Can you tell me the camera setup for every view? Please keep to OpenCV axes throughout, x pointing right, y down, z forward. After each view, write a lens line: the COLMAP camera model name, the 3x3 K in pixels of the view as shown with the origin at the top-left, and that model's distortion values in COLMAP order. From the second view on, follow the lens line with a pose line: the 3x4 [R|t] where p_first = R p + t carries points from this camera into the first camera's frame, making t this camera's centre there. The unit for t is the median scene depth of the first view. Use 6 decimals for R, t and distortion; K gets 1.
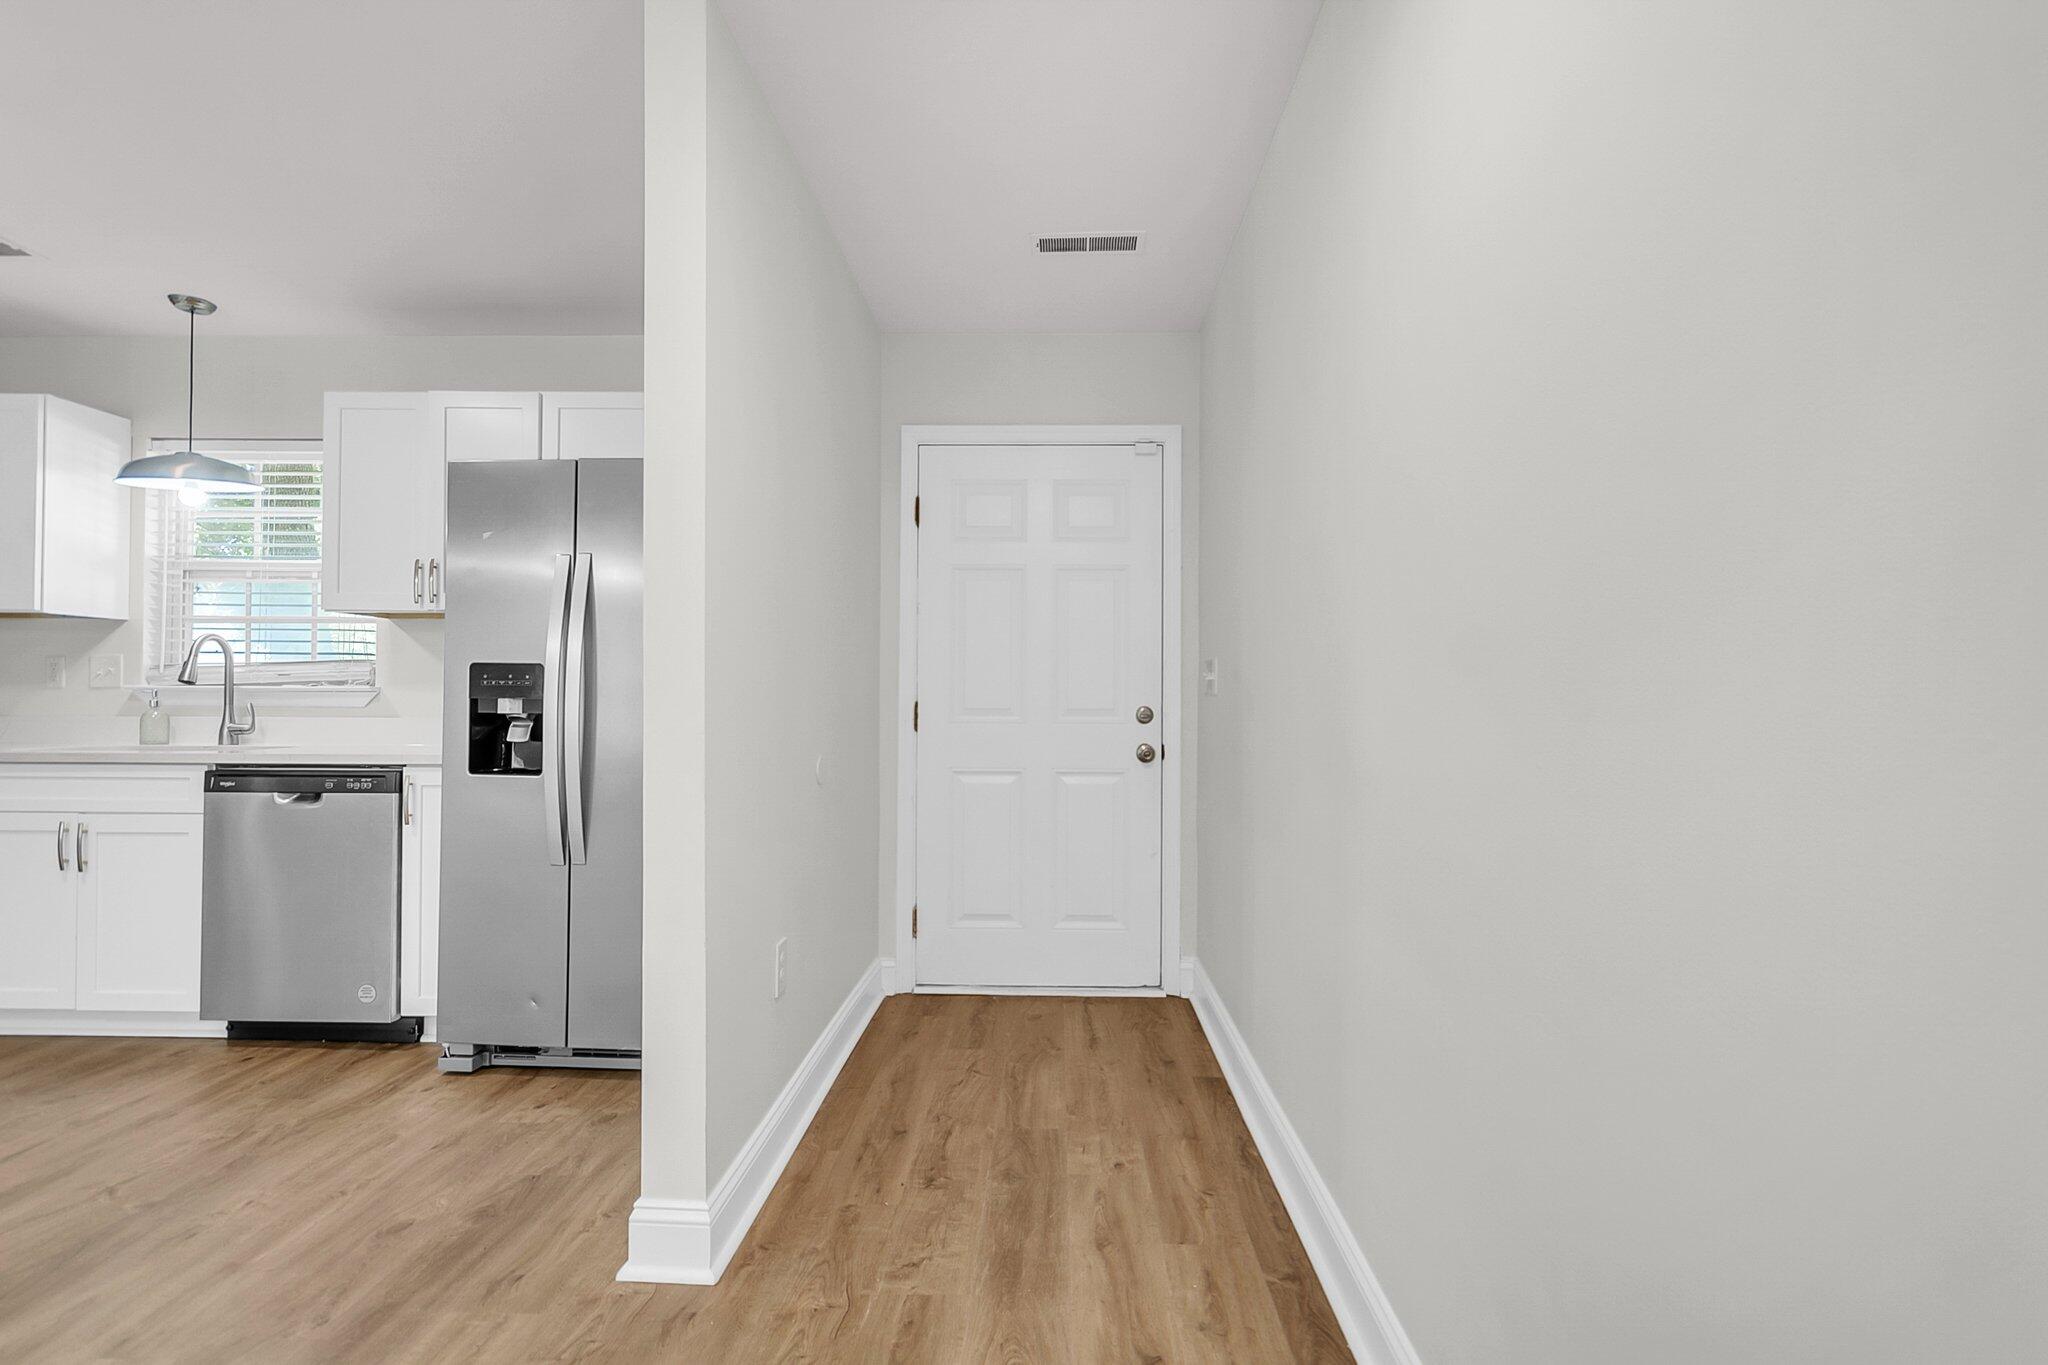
lens RADIAL K [[960.8, 0, 1024.0], [0, 960.8, 682.5], [0, 0, 1]] dist [-0.000878, -0.000159]
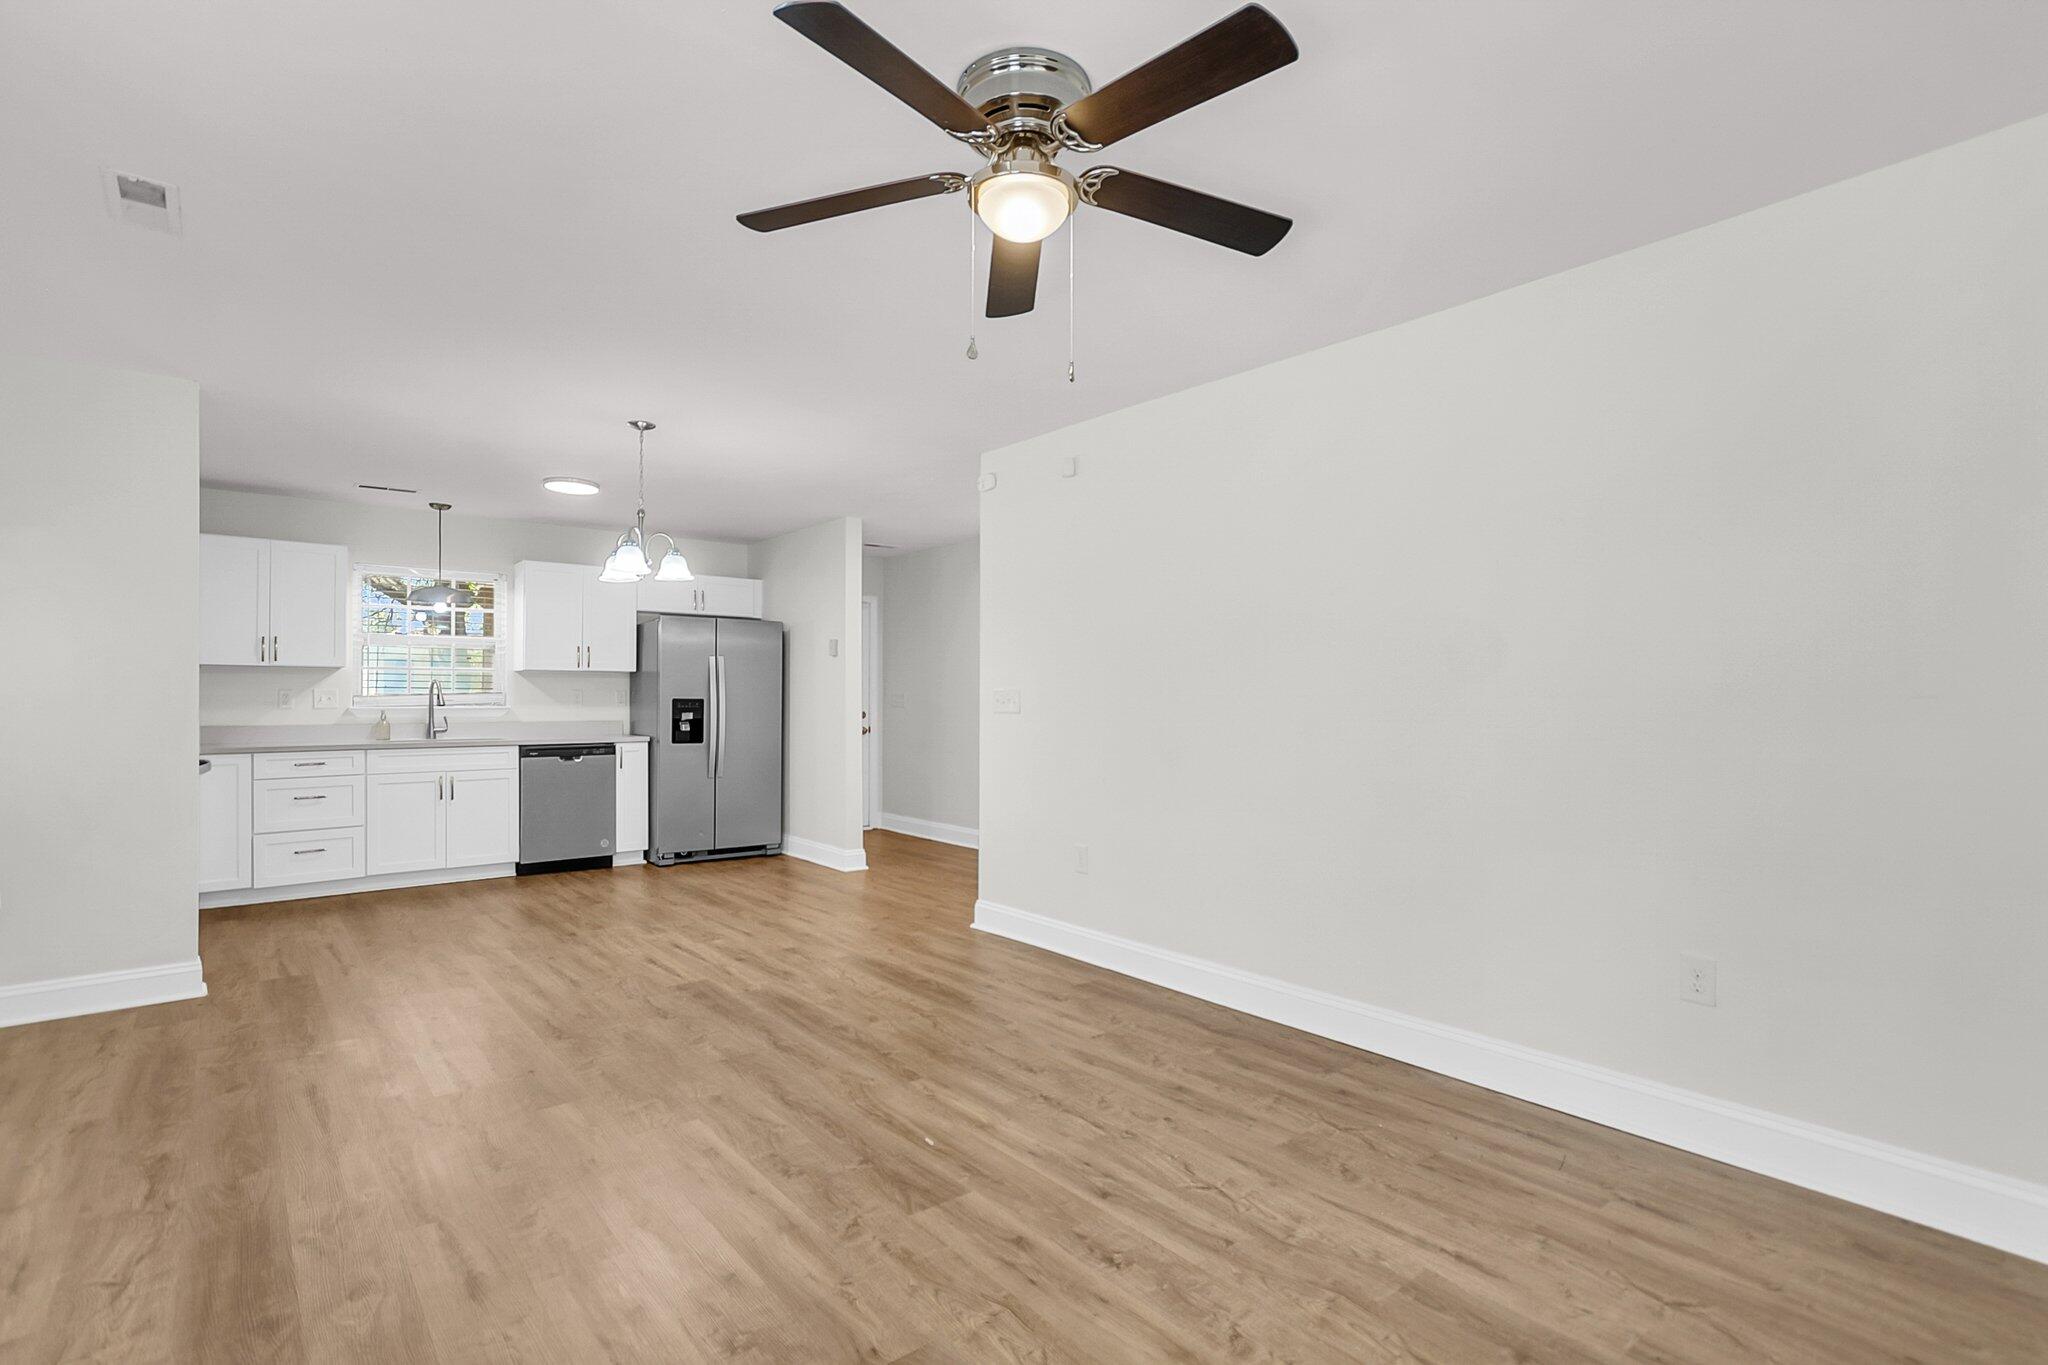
lens RADIAL K [[960.8, 0, 1024.0], [0, 960.8, 682.5], [0, 0, 1]] dist [-0.000878, -0.000159]
pose [[0.759077, 0.005074, 0.650982, -1.532980], [-0.012671, 0.999895, 0.006981, -0.092742], [-0.650878, -0.013547, 0.759061, -1.492096]]
